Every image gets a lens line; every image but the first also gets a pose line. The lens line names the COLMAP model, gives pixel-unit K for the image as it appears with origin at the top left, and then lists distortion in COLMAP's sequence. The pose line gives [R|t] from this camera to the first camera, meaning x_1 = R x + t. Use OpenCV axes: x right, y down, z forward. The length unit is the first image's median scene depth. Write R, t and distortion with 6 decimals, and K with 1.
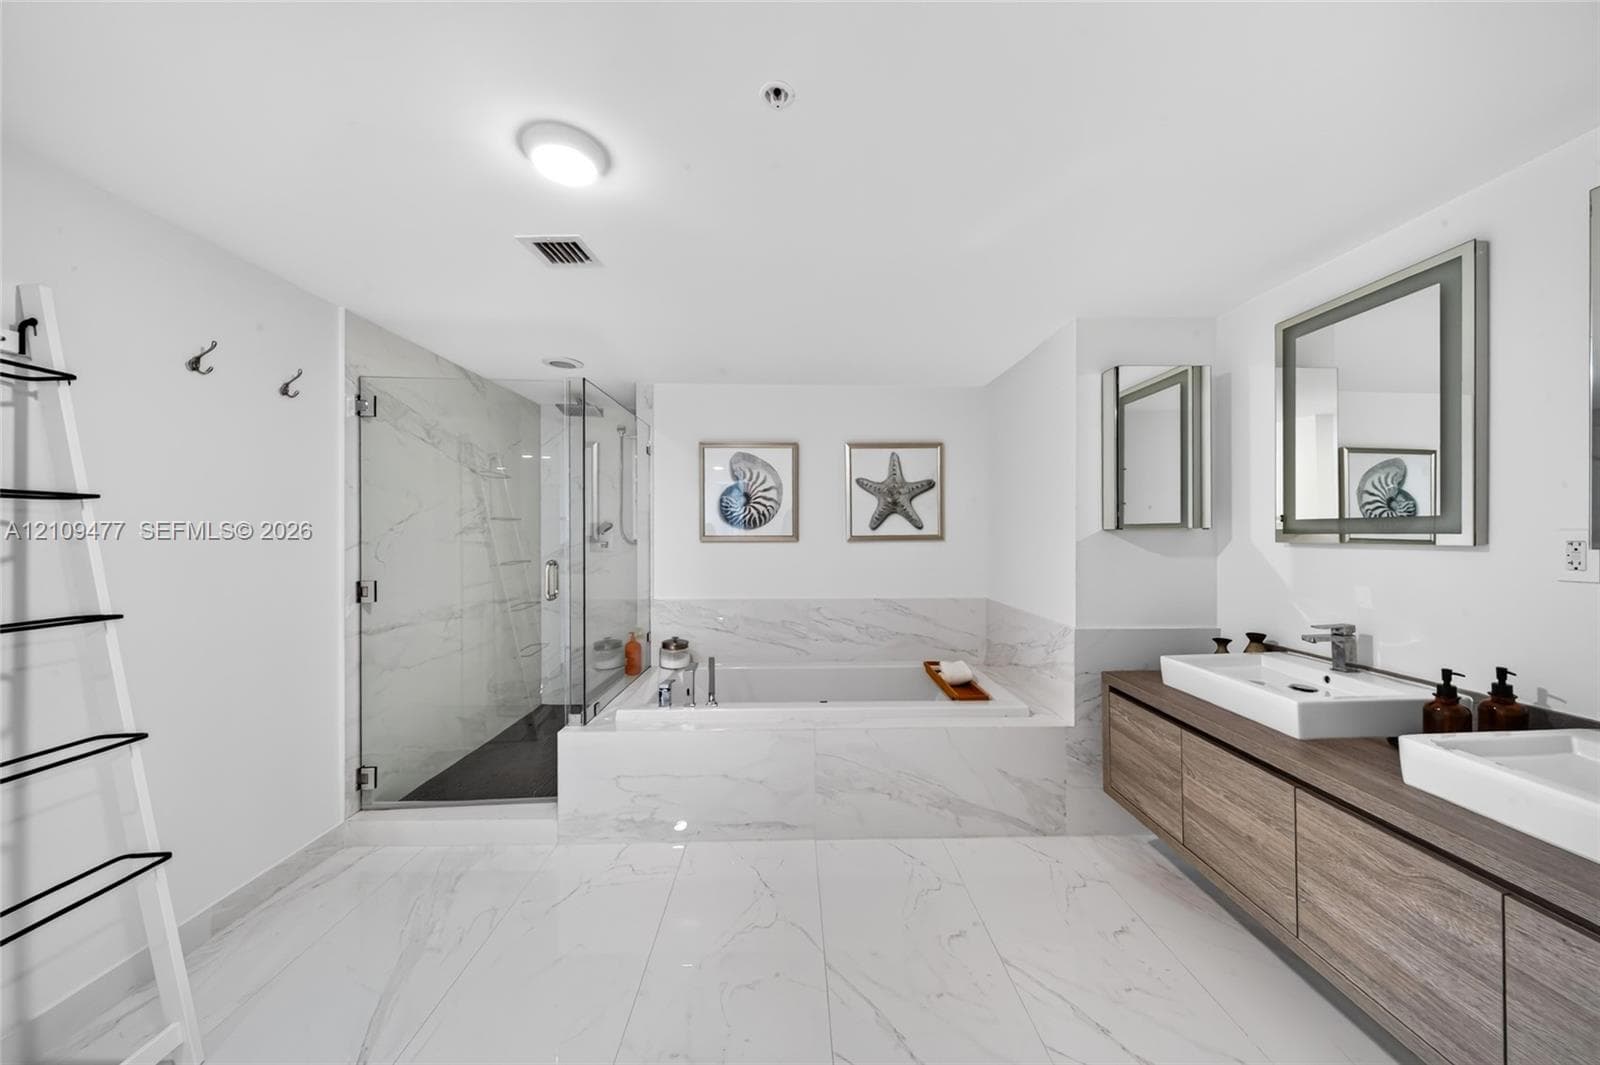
lens RADIAL K [[558.3, 0, 799.4], [0, 558.3, 528.3], [0, 0, 1]] dist [-0.000922, -0.000400]
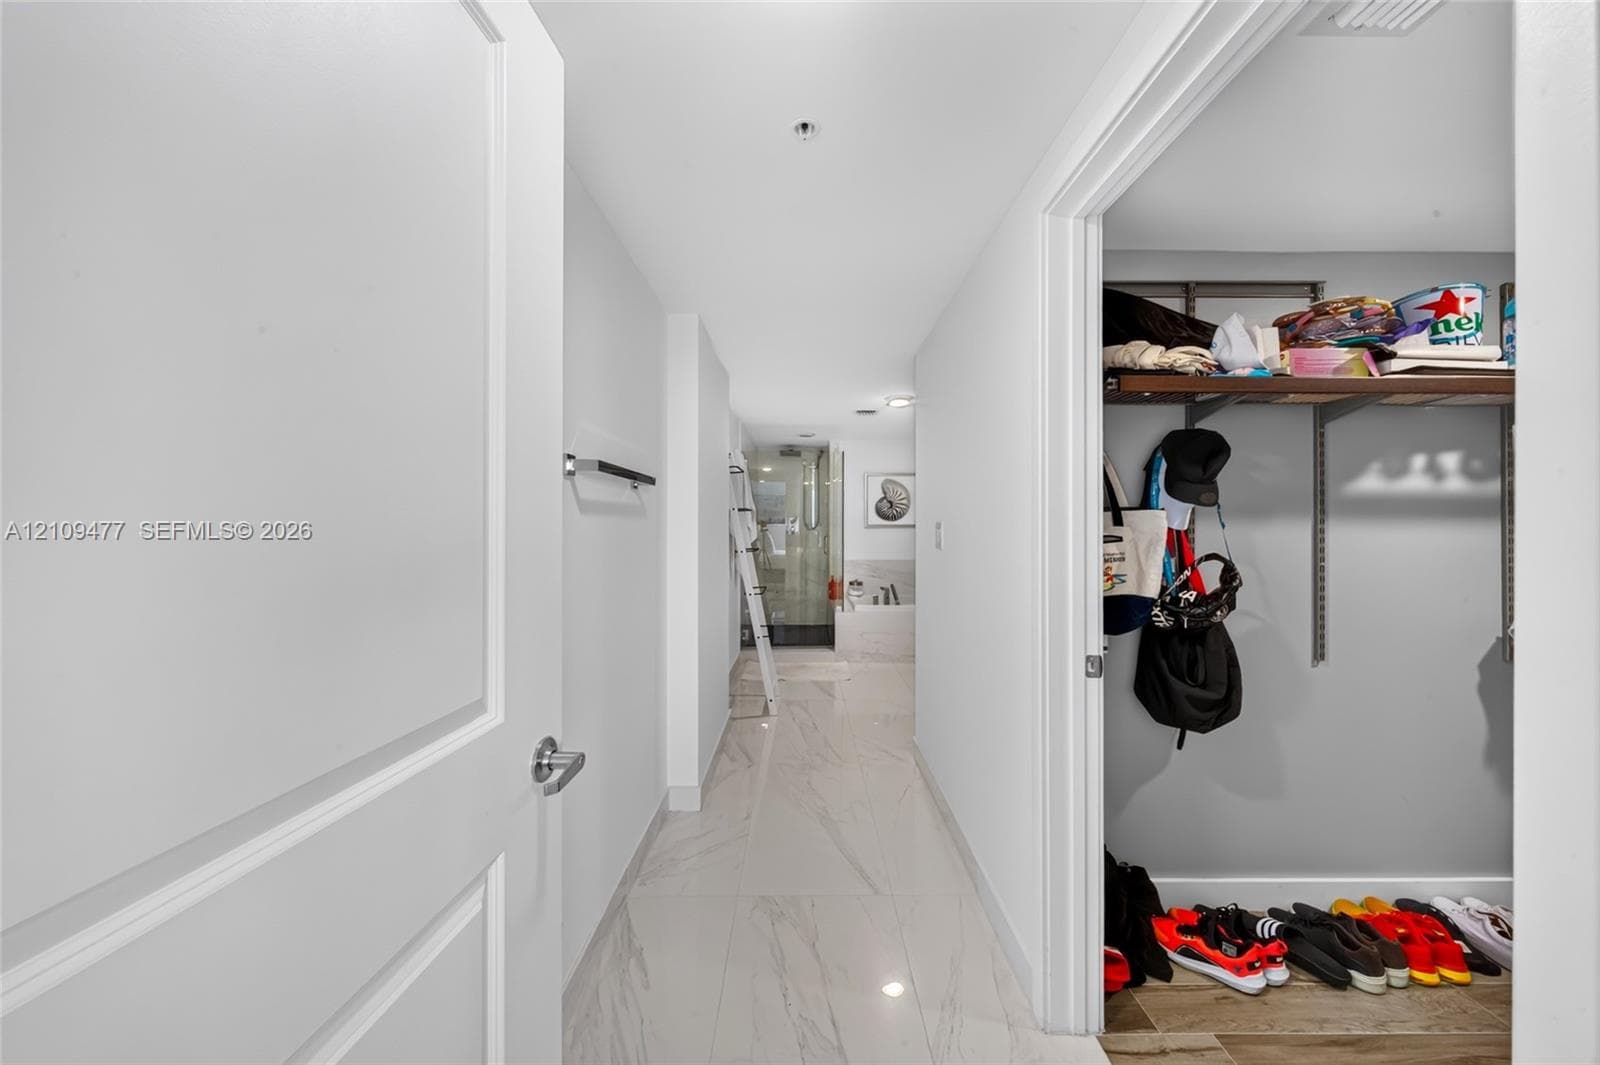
lens RADIAL K [[558.3, 0, 805.1], [0, 558.3, 532.0], [0, 0, 1]] dist [-0.000922, -0.000400]
pose [[0.999989, -0.002158, 0.004086, -0.379277], [0.002122, 0.999958, 0.008933, 0.019905], [-0.004105, -0.008924, 0.999952, -0.809436]]
